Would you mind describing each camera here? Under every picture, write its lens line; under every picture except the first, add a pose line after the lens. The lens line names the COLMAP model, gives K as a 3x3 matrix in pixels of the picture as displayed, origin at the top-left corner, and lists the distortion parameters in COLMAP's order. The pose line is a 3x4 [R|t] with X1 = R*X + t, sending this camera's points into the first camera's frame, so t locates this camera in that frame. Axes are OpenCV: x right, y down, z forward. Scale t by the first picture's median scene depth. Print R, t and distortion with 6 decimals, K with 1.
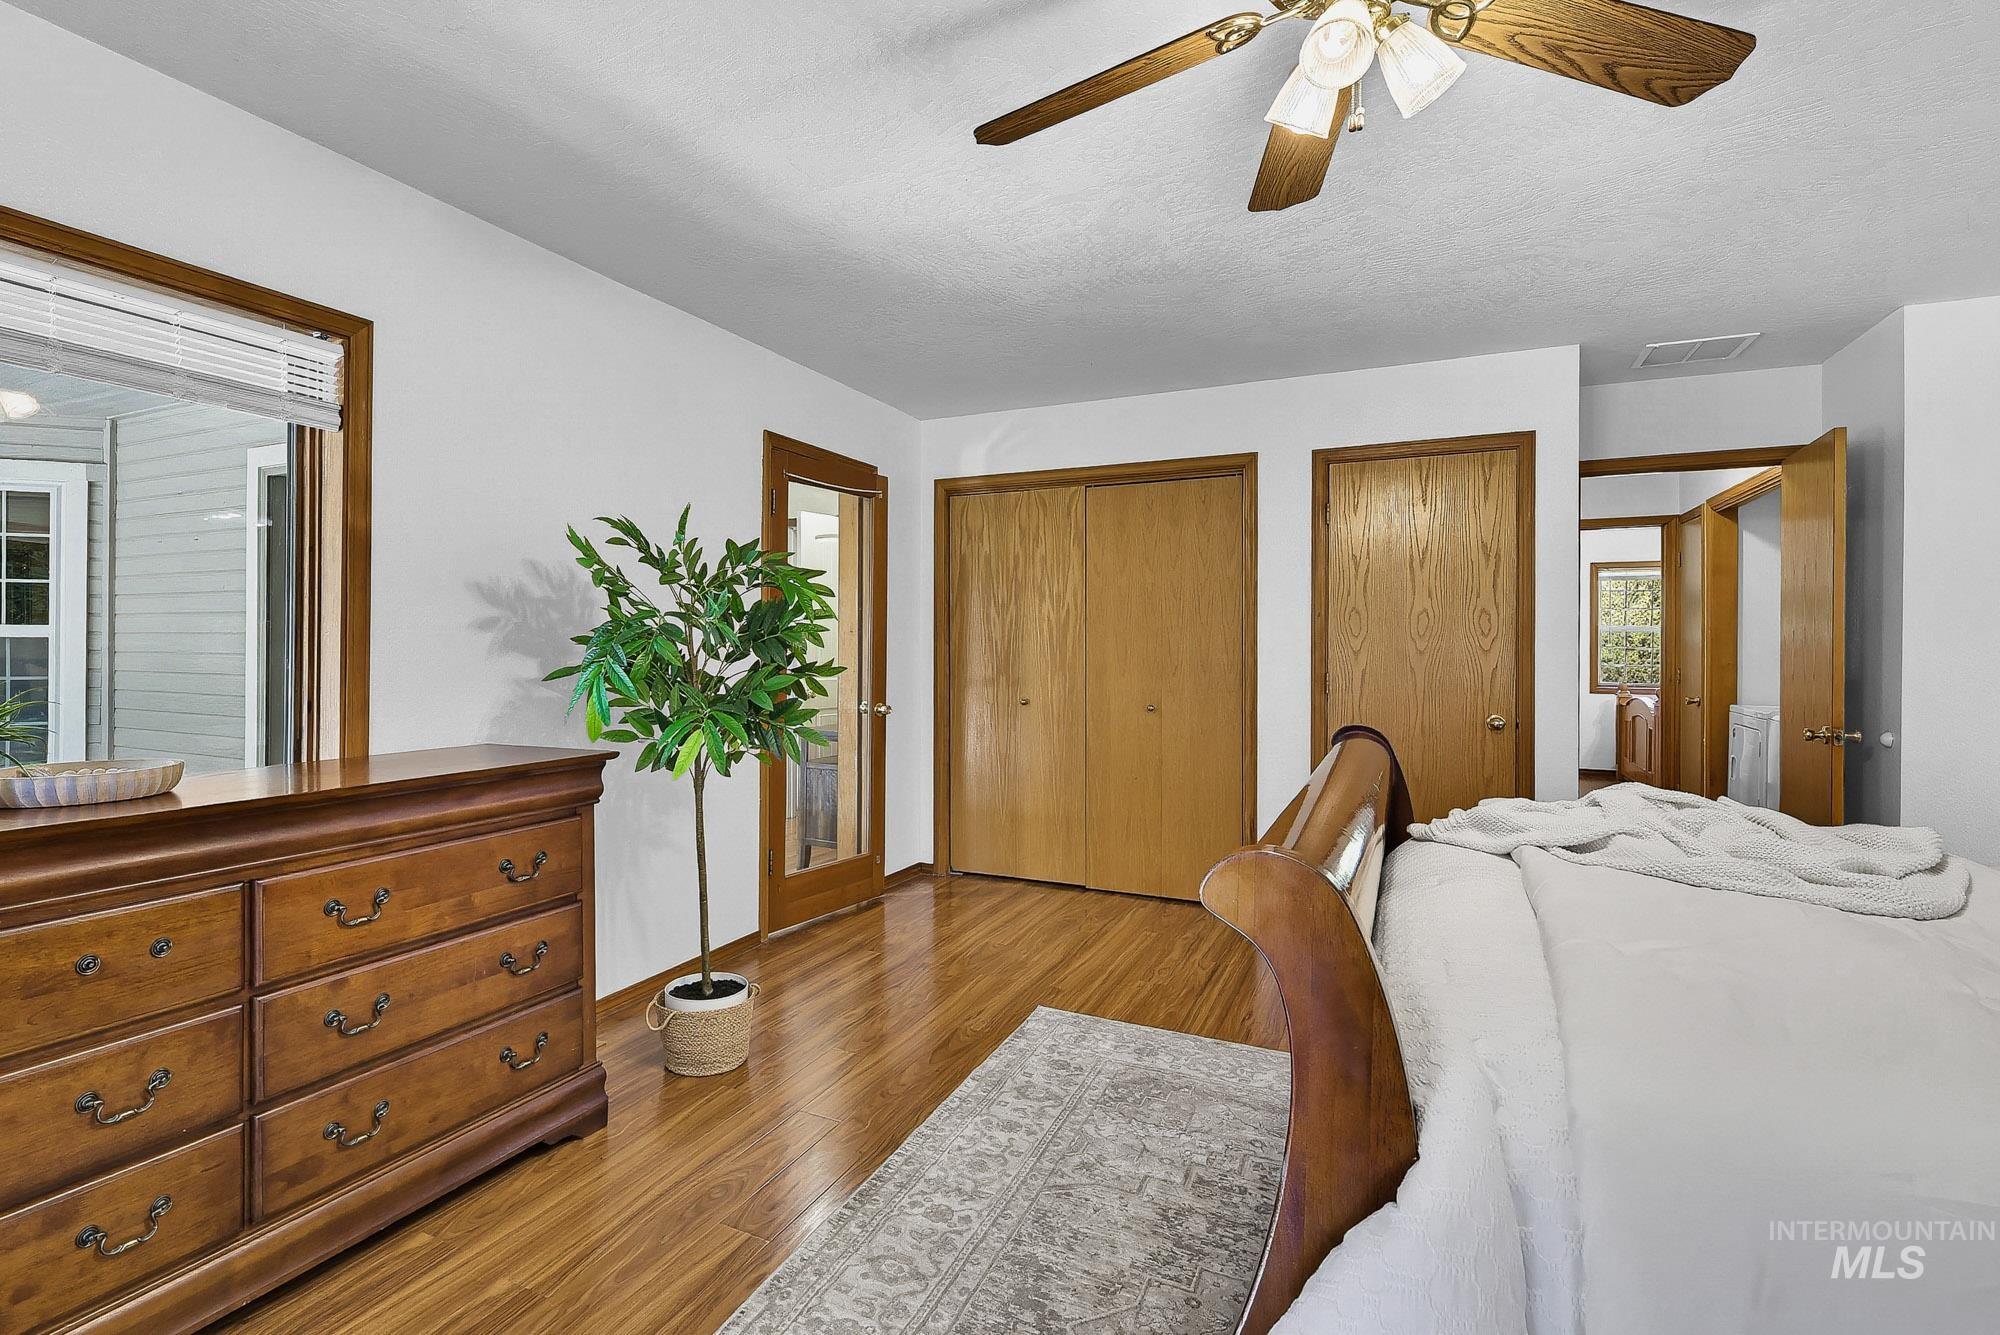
lens RADIAL K [[996.7, 0, 973.1], [0, 996.7, 650.6], [0, 0, 1]] dist [0.016575, -0.000453]
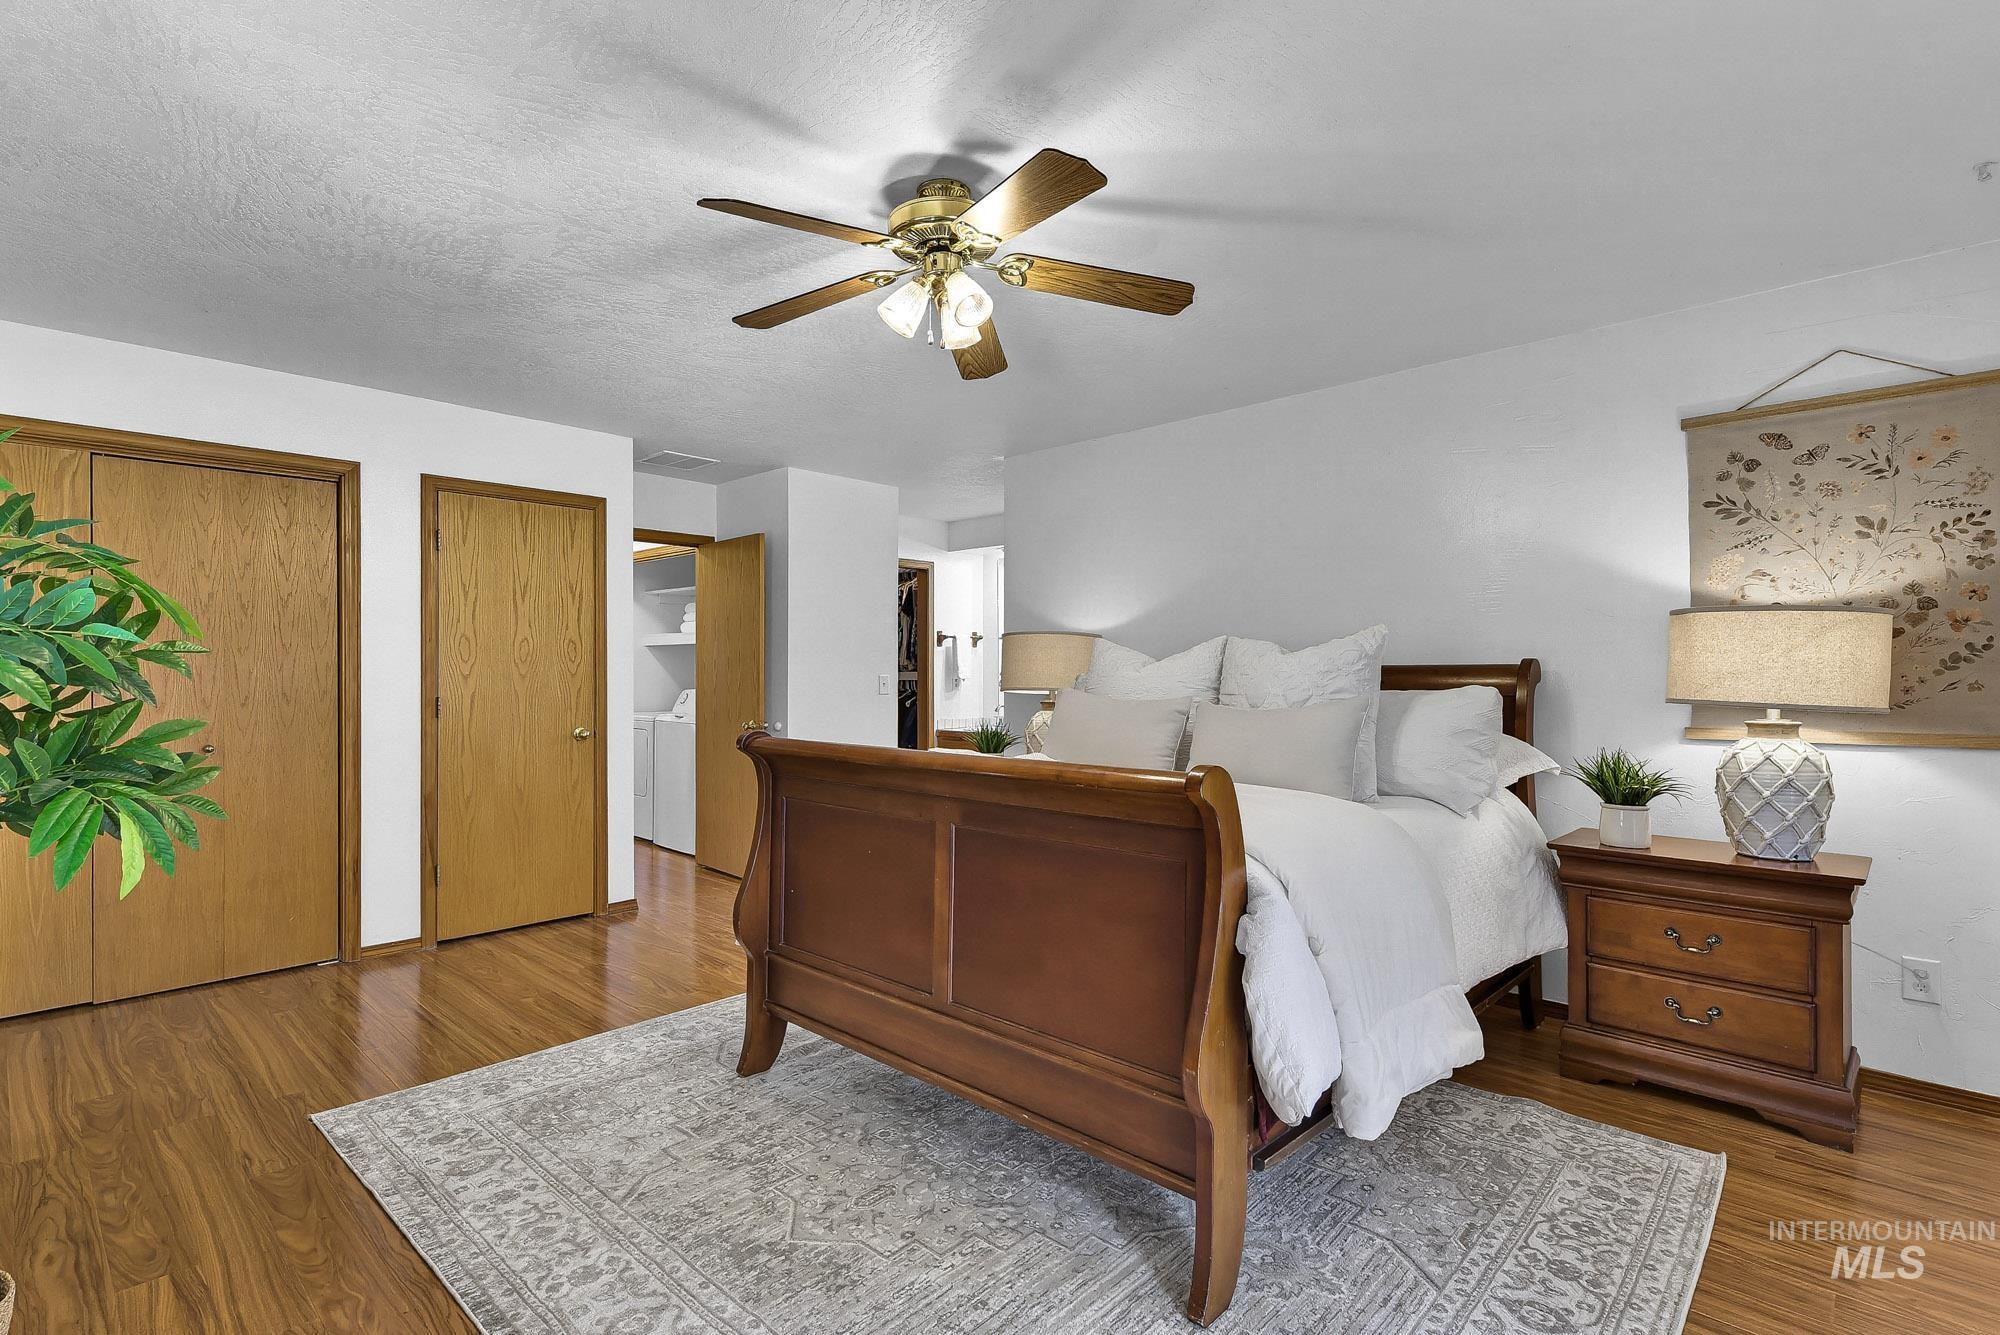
lens RADIAL K [[918.4, 0, 1002.3], [0, 918.4, 679.0], [0, 0, 1]] dist [0.010427, -0.001066]
pose [[0.291300, -0.014438, 0.956523, -0.379260], [0.006279, 0.999893, 0.013181, -0.005420], [-0.956611, 0.002166, 0.291360, 0.186837]]
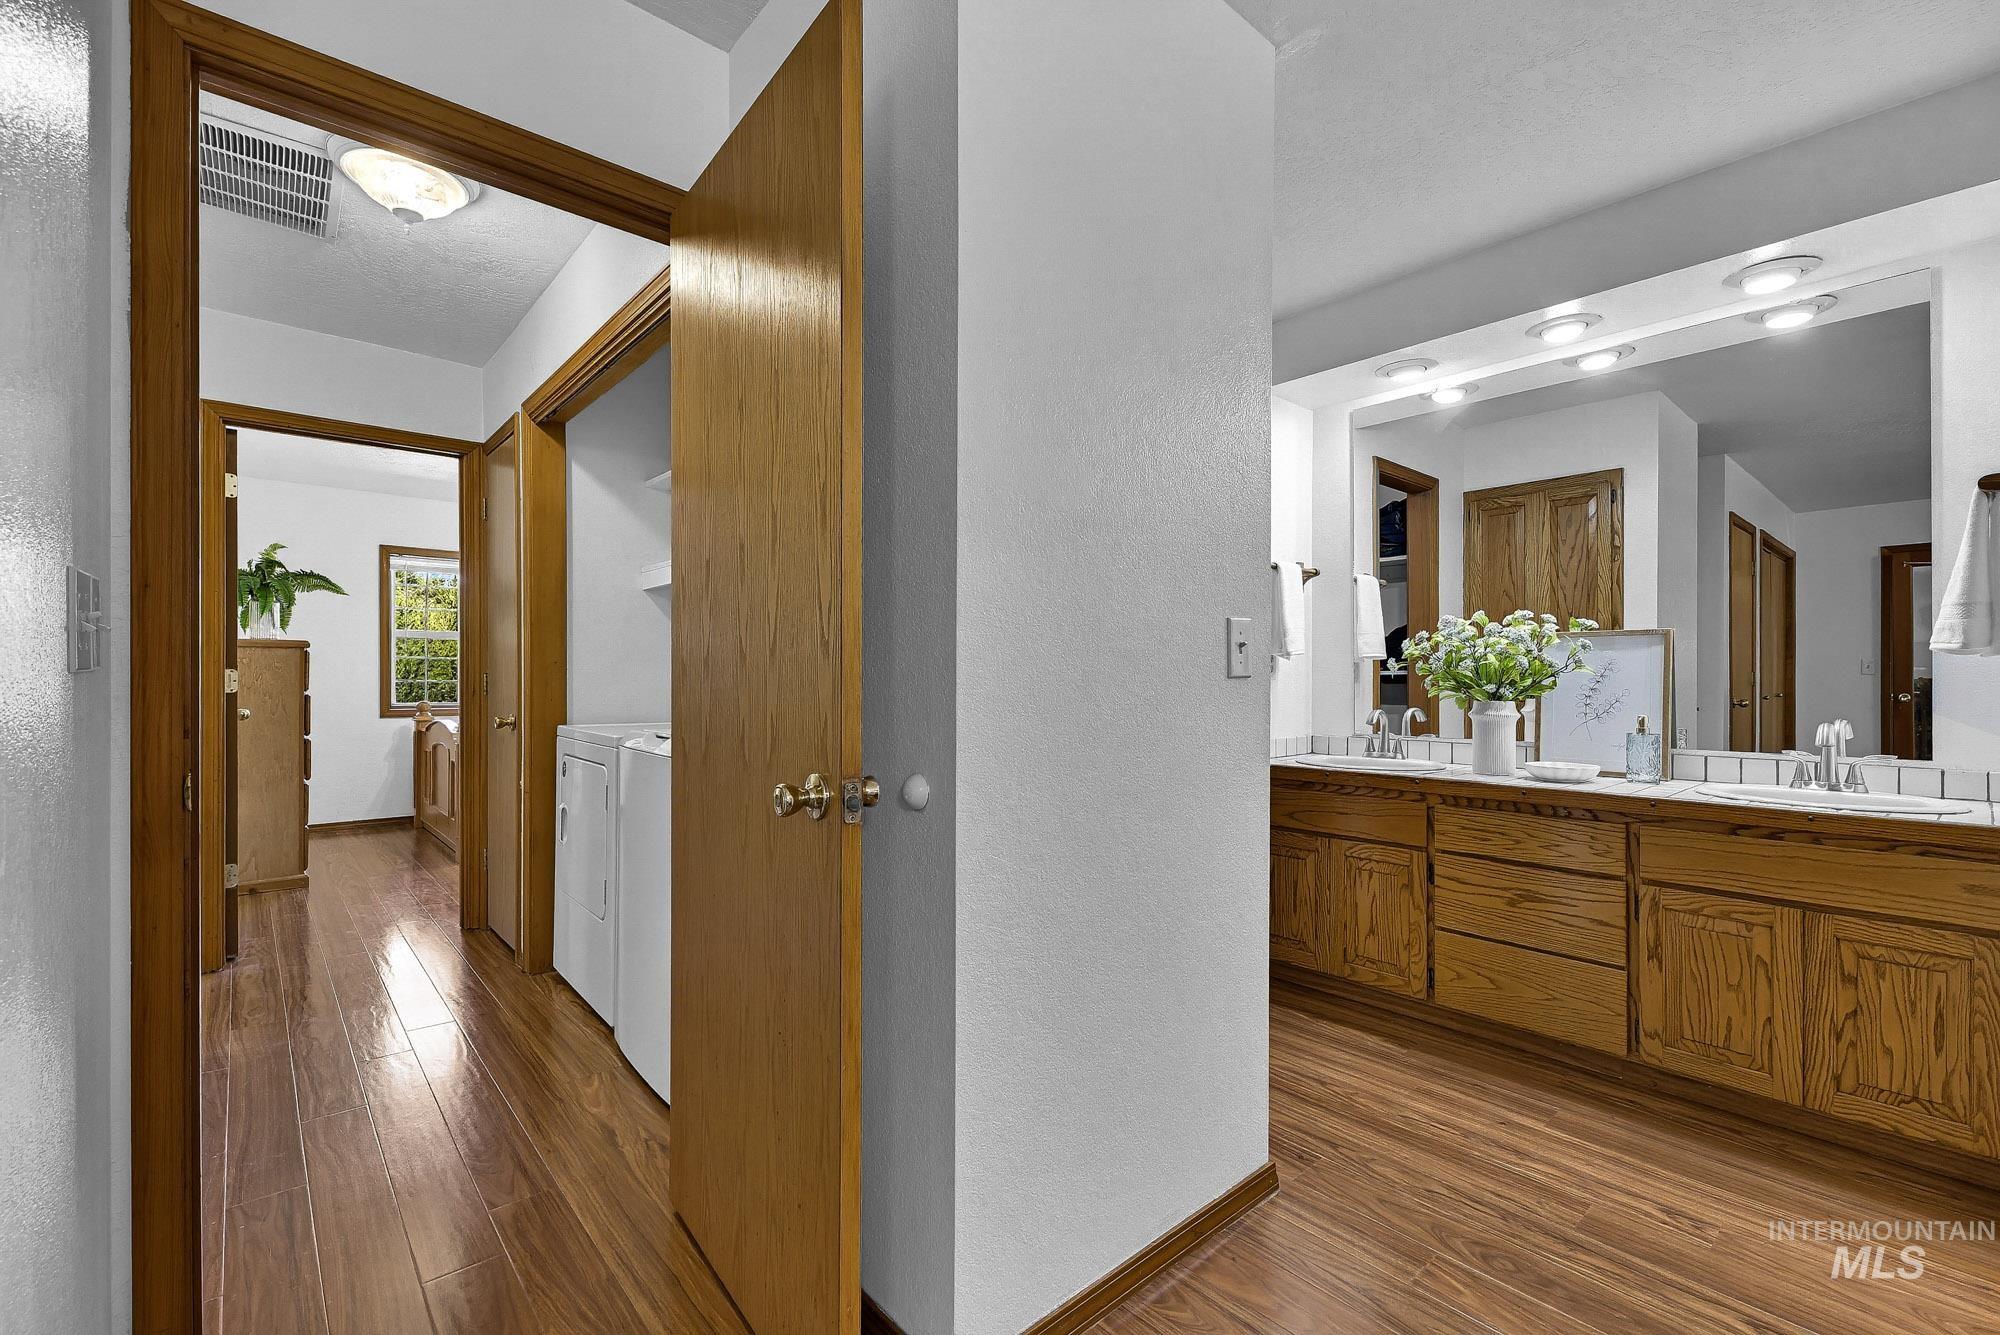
lens RADIAL K [[845.6, 0, 1007.7], [0, 845.6, 683.4], [0, 0, 1]] dist [0.008593, -0.000895]
pose [[0.404935, -0.005854, 0.914327, 0.487461], [0.003087, 0.999983, 0.005035, 0.032649], [-0.914340, 0.000784, 0.404946, 0.676280]]
